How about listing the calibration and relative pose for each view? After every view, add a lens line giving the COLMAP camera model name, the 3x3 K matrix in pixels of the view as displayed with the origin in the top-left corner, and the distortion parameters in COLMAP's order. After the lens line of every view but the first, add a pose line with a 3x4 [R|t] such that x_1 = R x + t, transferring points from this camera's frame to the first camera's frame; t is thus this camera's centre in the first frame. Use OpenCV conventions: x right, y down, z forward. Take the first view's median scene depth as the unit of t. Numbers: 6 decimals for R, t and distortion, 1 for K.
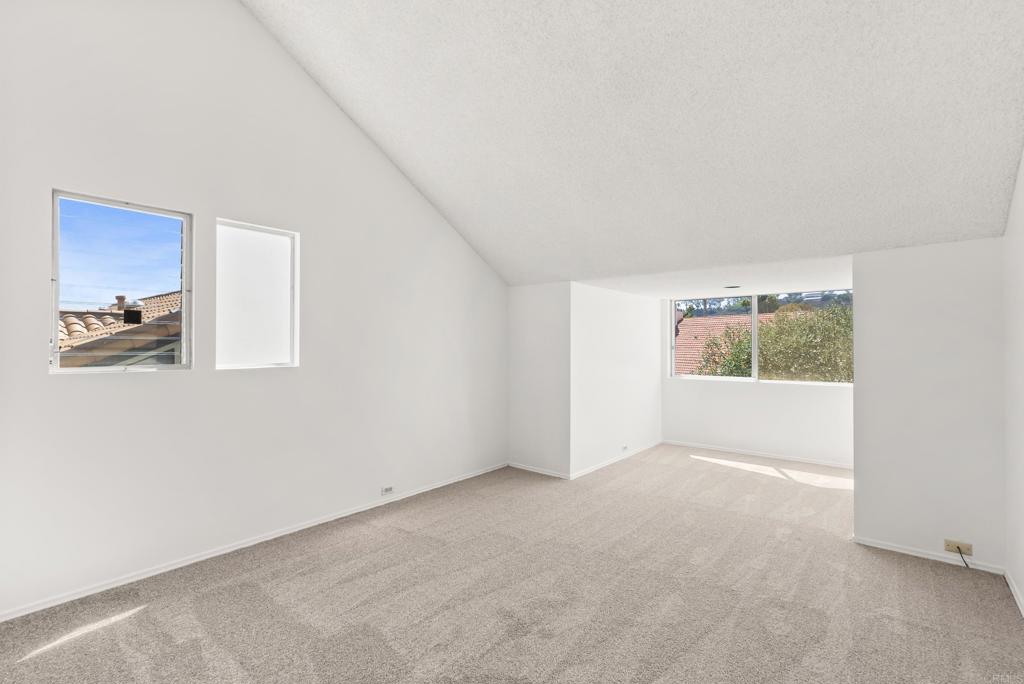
lens RADIAL K [[468.4, 0, 511.3], [0, 468.4, 342.2], [0, 0, 1]] dist [0.004589, 0.001115]
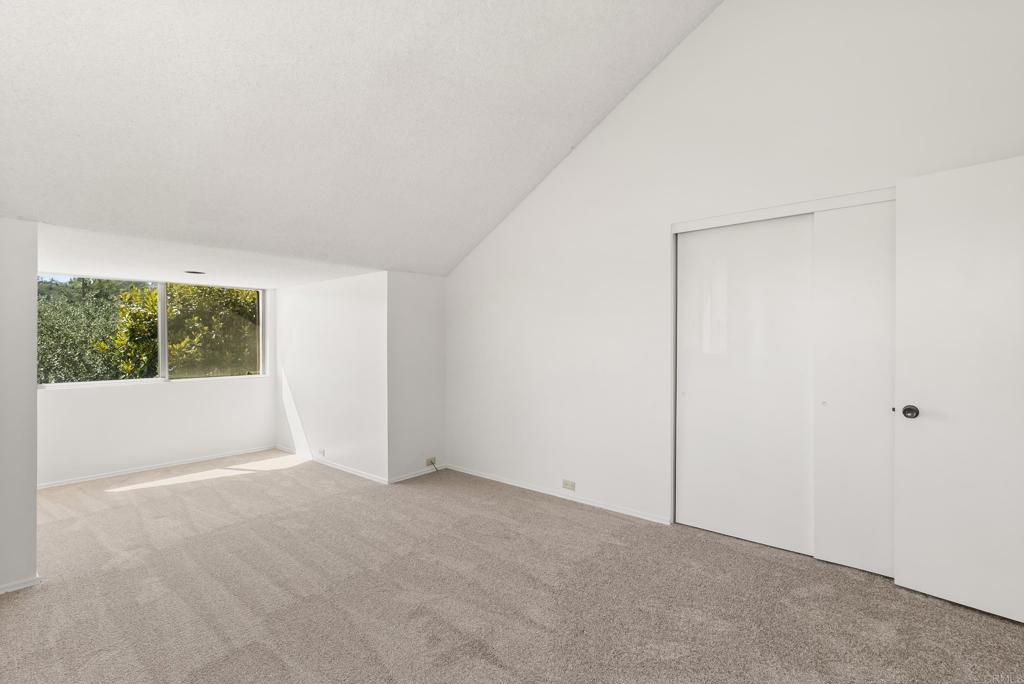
lens RADIAL K [[468.4, 0, 511.3], [0, 468.4, 340.4], [0, 0, 1]] dist [0.004589, 0.001115]
pose [[0.007783, -0.003636, 0.999963, -0.629211], [-0.000785, 0.999993, 0.003642, 0.007485], [-0.999969, -0.000813, 0.007780, 0.656161]]
